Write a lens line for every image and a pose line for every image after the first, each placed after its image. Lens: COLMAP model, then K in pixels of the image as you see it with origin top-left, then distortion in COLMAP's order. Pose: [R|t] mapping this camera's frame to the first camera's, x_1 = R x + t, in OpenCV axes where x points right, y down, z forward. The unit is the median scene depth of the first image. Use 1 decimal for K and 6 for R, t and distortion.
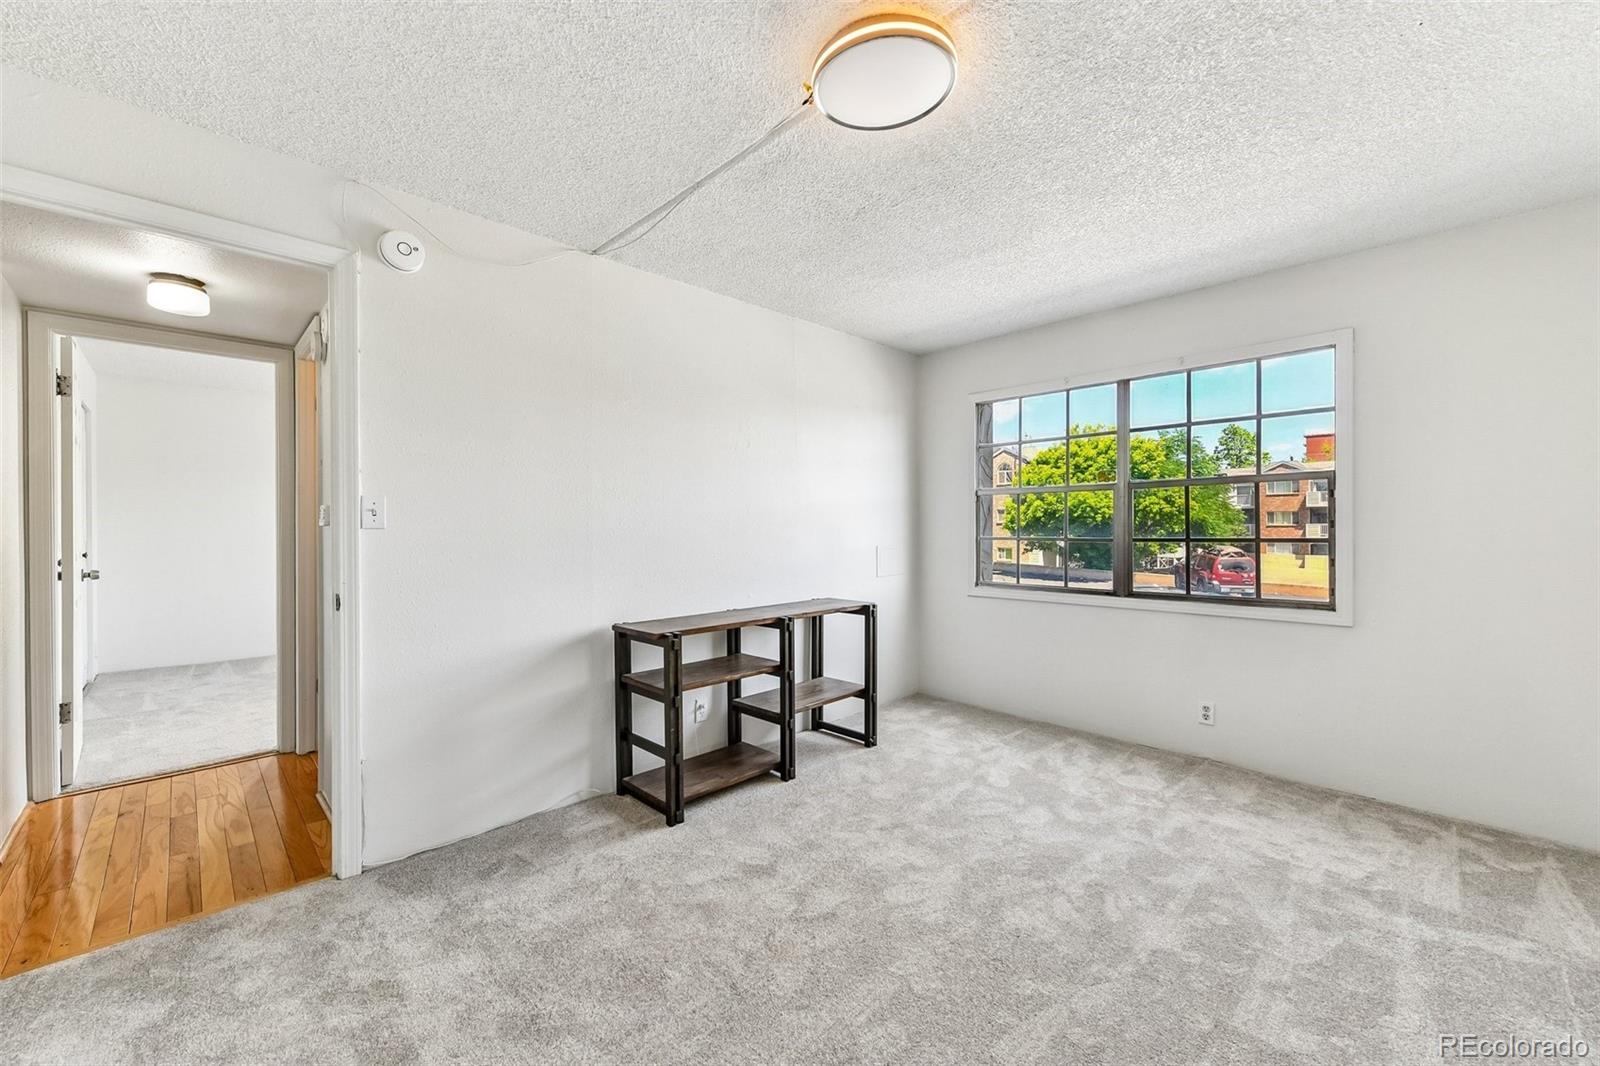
lens RADIAL K [[631.3, 0, 825.4], [0, 631.3, 536.1], [0, 0, 1]] dist [0.009004, -0.002656]
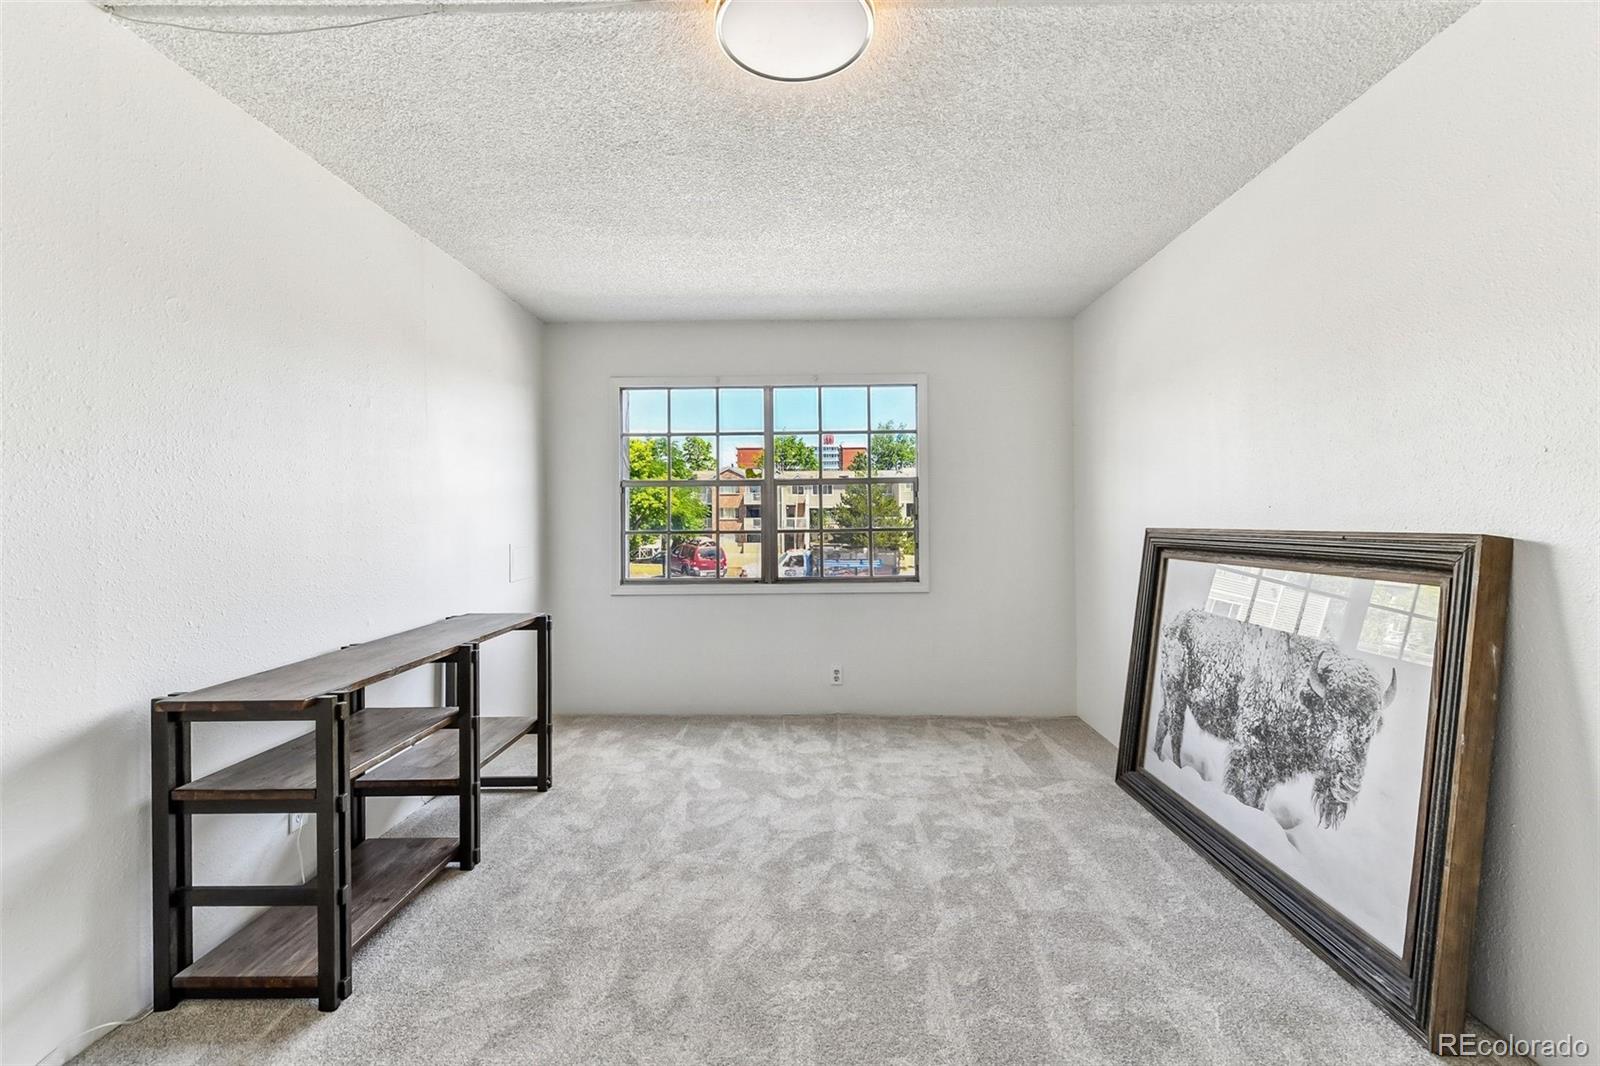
lens RADIAL K [[631.3, 0, 809.8], [0, 631.3, 517.2], [0, 0, 1]] dist [0.009004, -0.002656]
pose [[0.720429, -0.000121, 0.693529, -0.302337], [0.014951, 0.999770, -0.015356, -0.001314], [-0.693368, 0.021432, 0.720265, 0.202460]]
